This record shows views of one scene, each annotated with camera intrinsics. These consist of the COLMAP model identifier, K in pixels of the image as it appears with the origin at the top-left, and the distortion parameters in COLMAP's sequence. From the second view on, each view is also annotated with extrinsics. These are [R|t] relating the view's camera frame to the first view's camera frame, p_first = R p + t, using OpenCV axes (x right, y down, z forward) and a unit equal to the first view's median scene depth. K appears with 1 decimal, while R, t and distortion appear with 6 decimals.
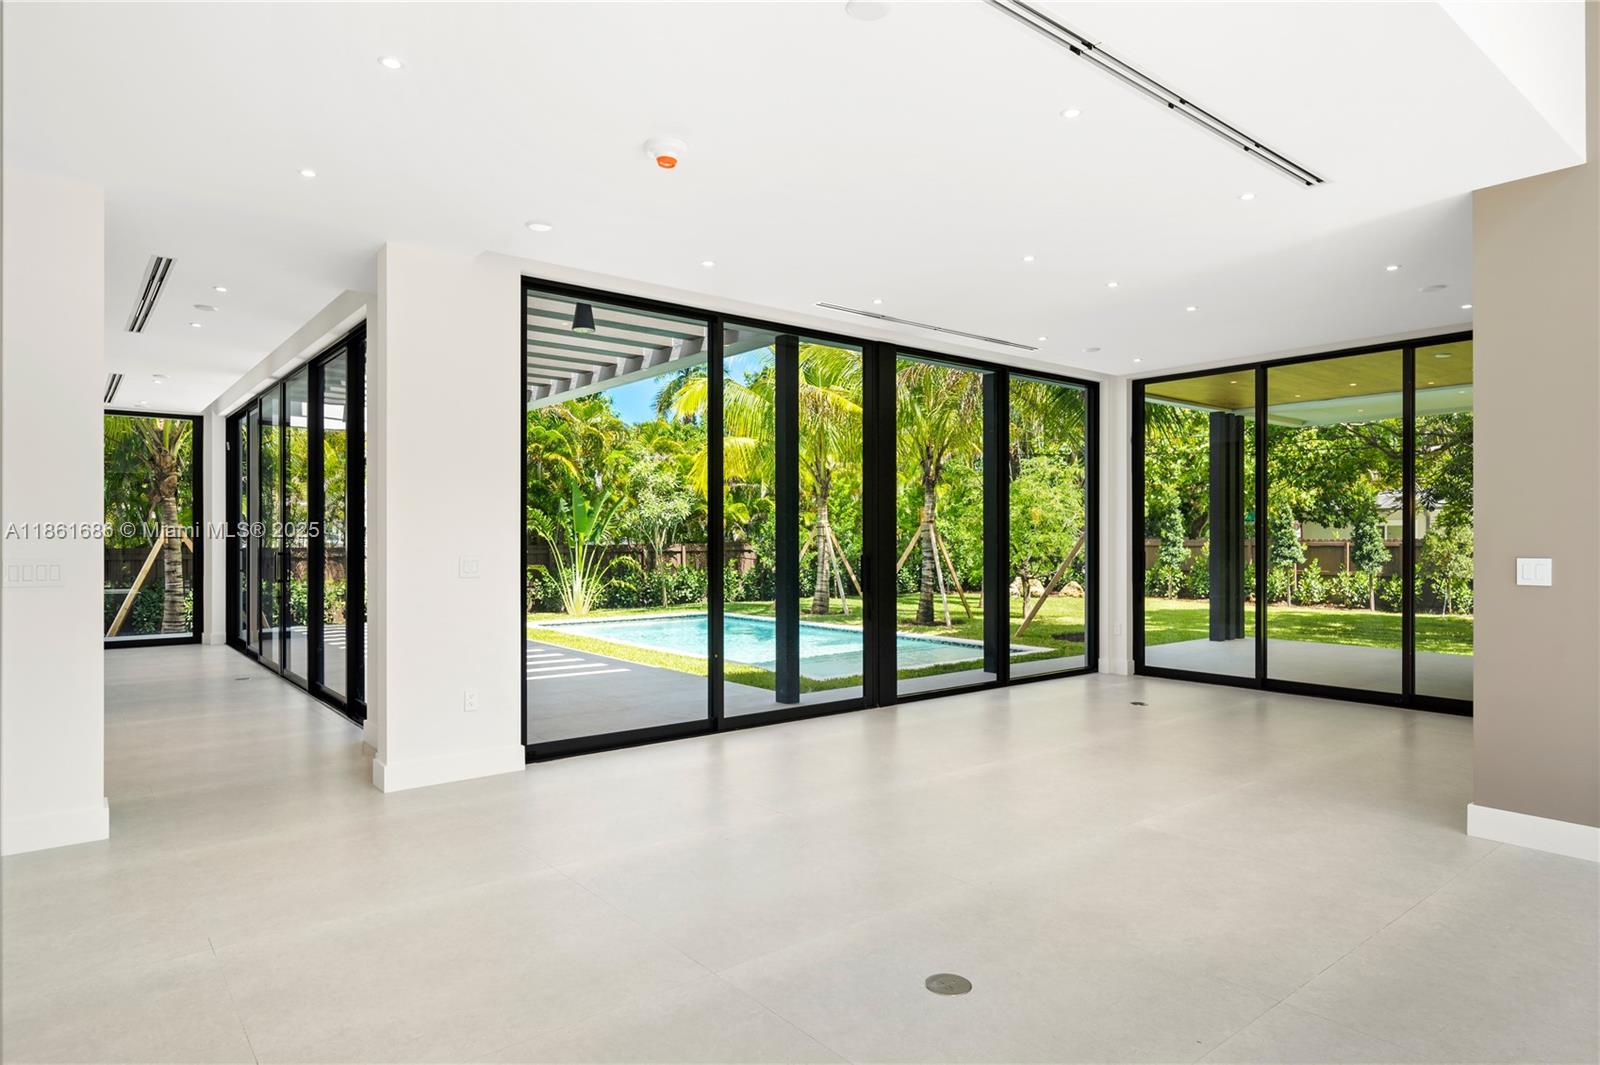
lens RADIAL K [[921.9, 0, 796.6], [0, 921.9, 535.9], [0, 0, 1]] dist [0.002234, -0.000006]
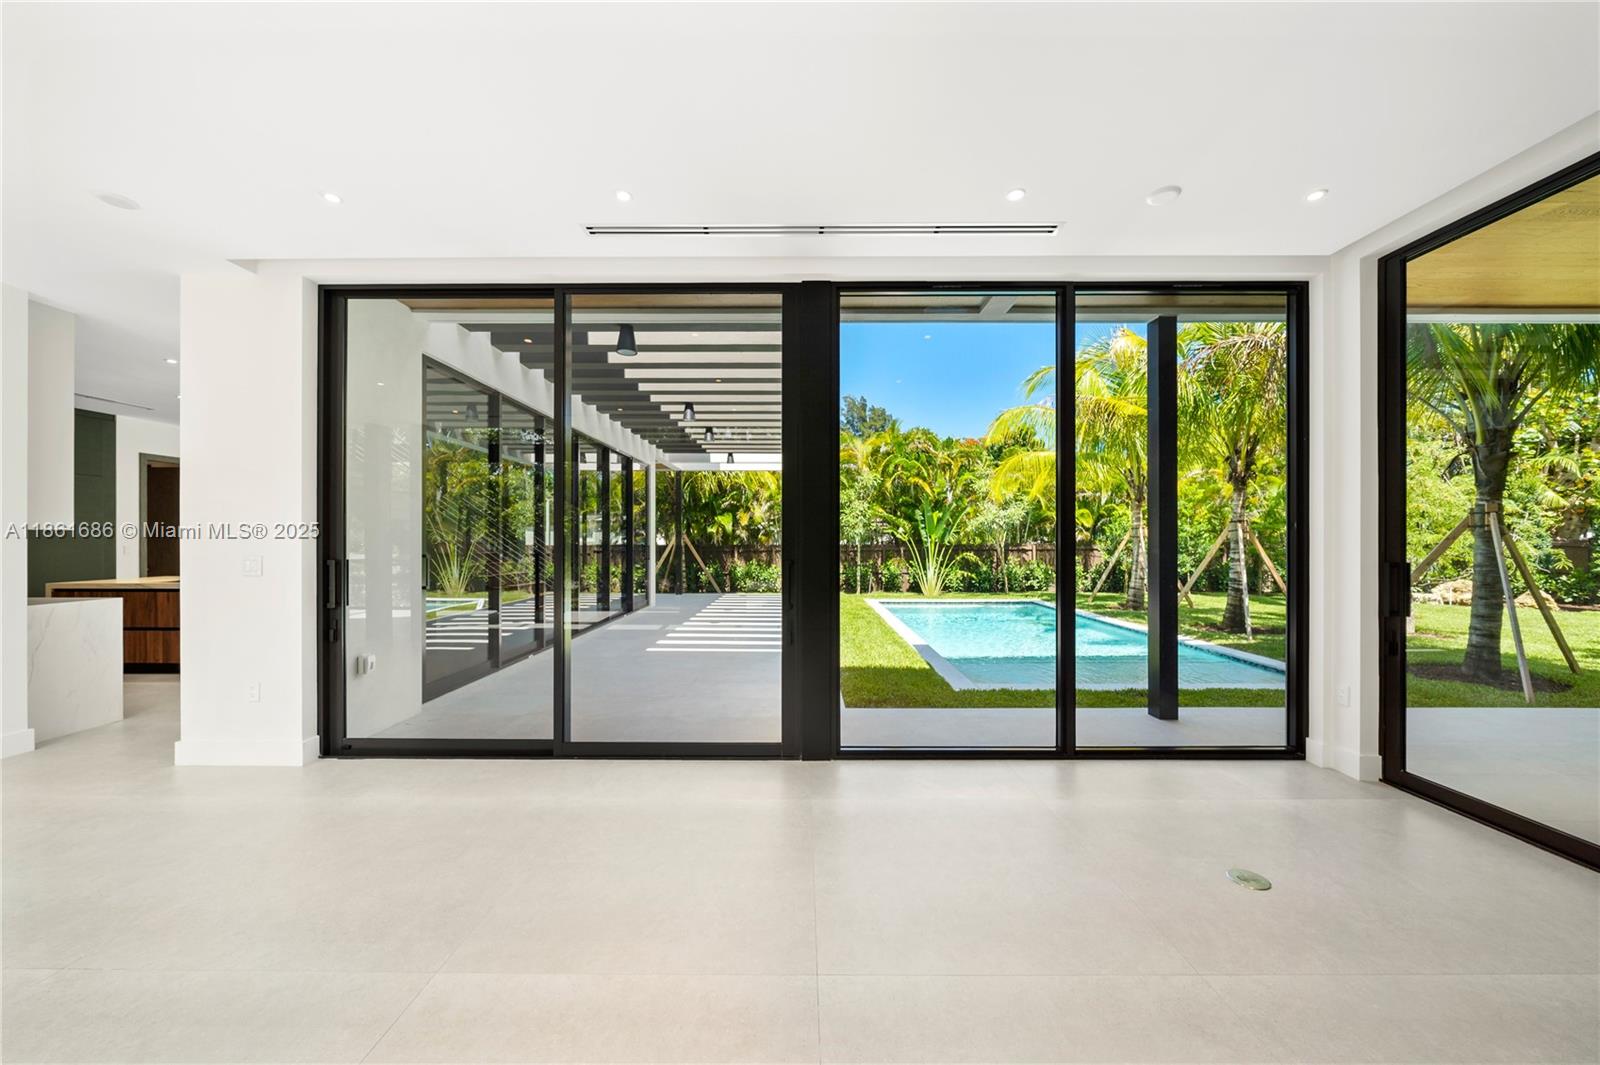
lens RADIAL K [[568.3, 0, 798.1], [0, 568.3, 537.9], [0, 0, 1]] dist [-0.001398, -0.001745]
pose [[0.773825, -0.002209, -0.633395, 0.242741], [0.002172, 0.999997, -0.000835, 0.001855], [0.633395, -0.000730, 0.773828, 0.400573]]
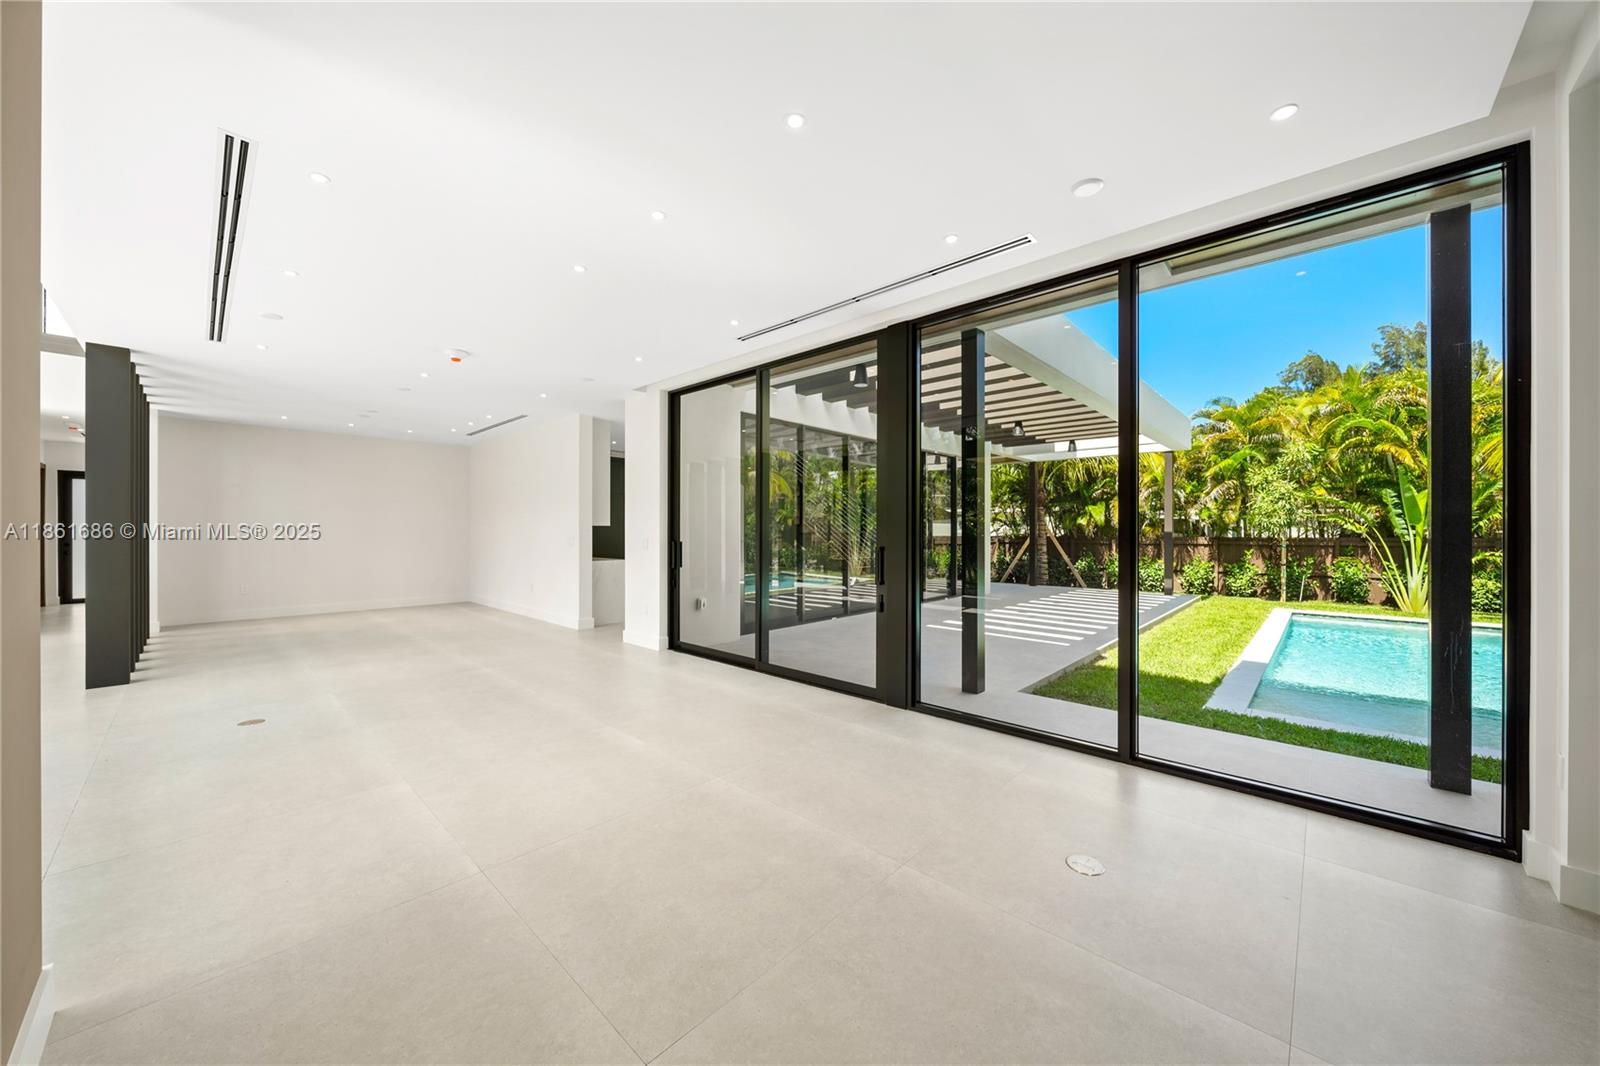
lens RADIAL K [[564.8, 0, 794.8], [0, 564.8, 530.3], [0, 0, 1]] dist [-0.000414, -0.001558]
pose [[0.133830, -0.000726, -0.991004, 0.421385], [0.001843, 0.999998, -0.000484, 0.002307], [0.991003, -0.001762, 0.133831, 0.523028]]
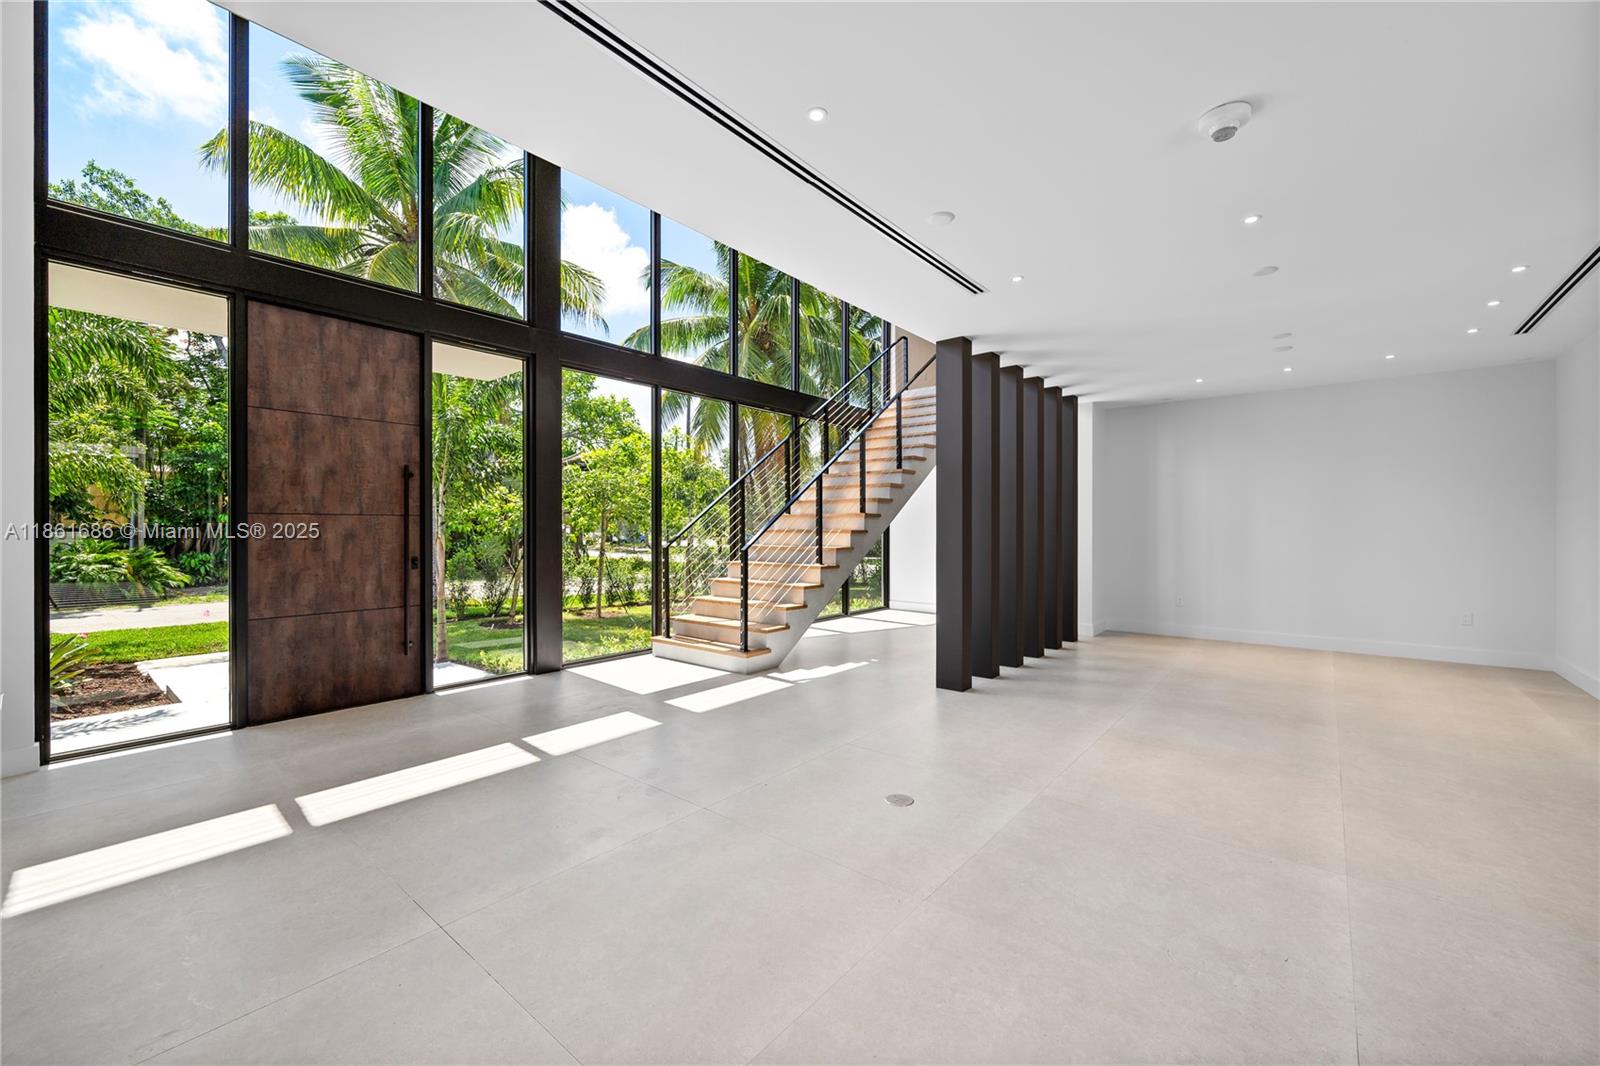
lens RADIAL K [[632.0, 0, 800.0], [0, 632.0, 533.0], [0, 0, 1]] dist [-0.002380, -0.000156]
pose [[-0.980097, 0.001438, -0.198516, 0.133761], [0.000401, 0.999986, 0.005262, 0.001354], [0.198521, 0.005077, -0.980083, 0.499936]]
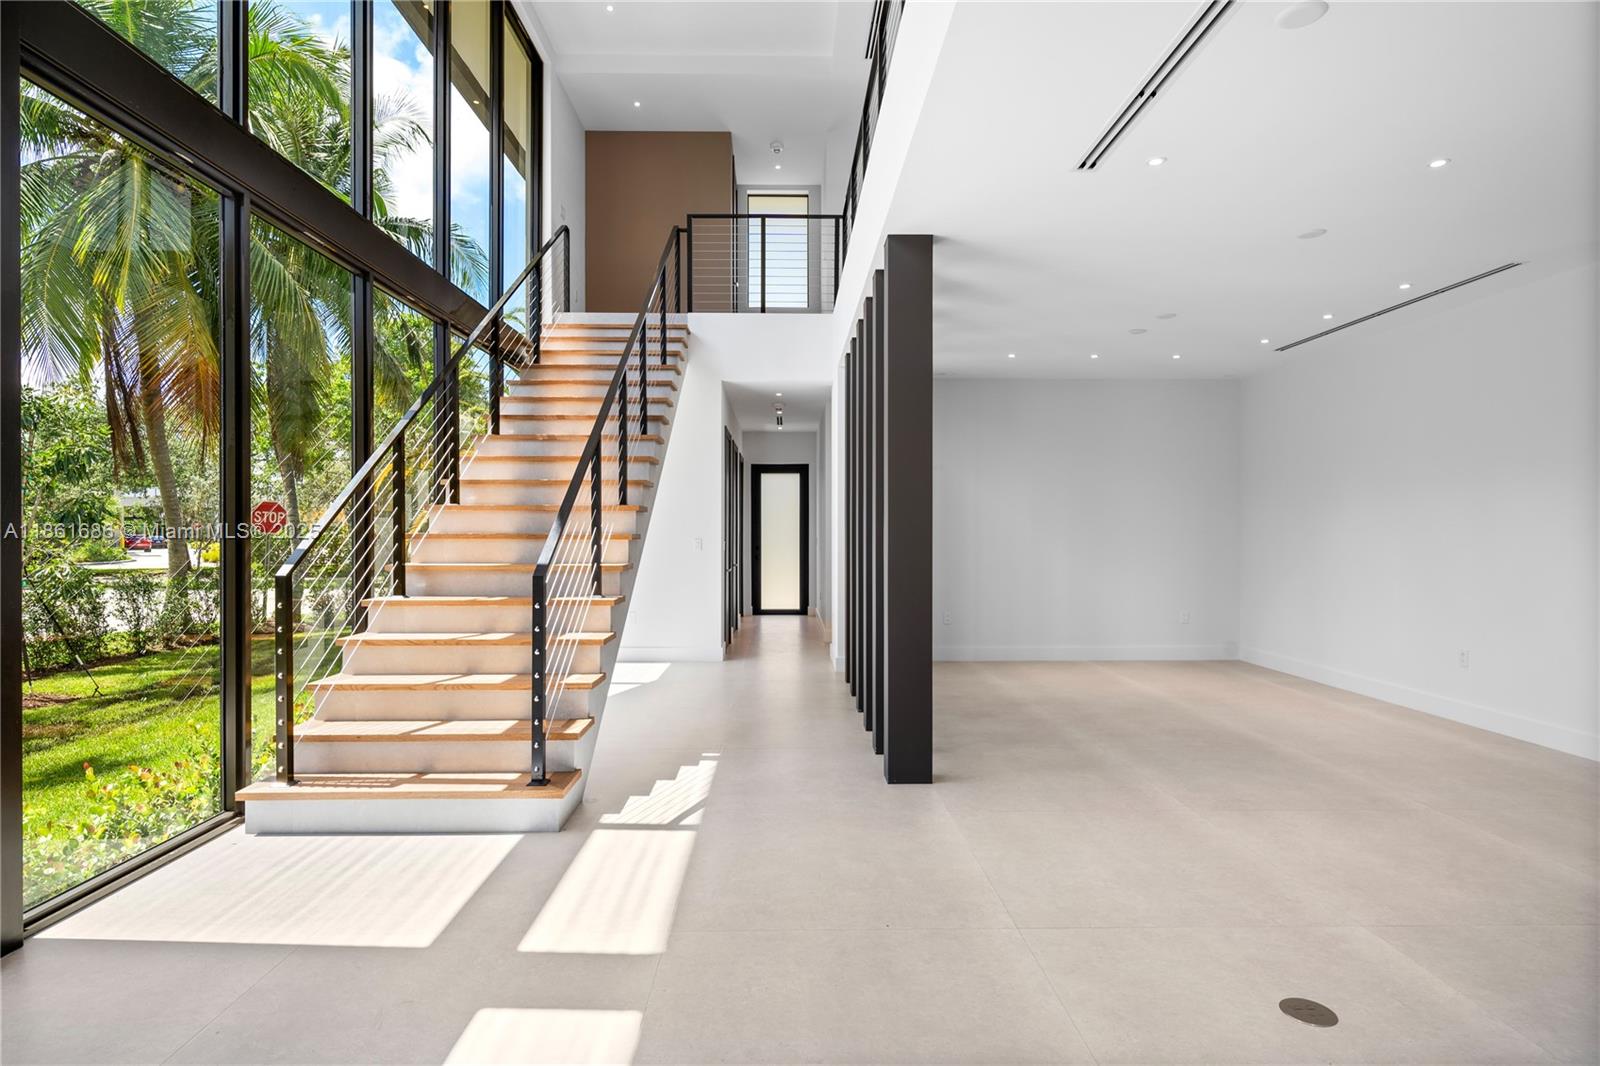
lens RADIAL K [[835.1, 0, 800.0], [0, 835.1, 533.0], [0, 0, 1]] dist [0.001711, 0.000164]
pose [[-0.617855, 0.001783, -0.786290, 0.273335], [0.002459, 0.999997, 0.000336, 0.001290], [0.786288, -0.001726, -0.617858, 0.270057]]
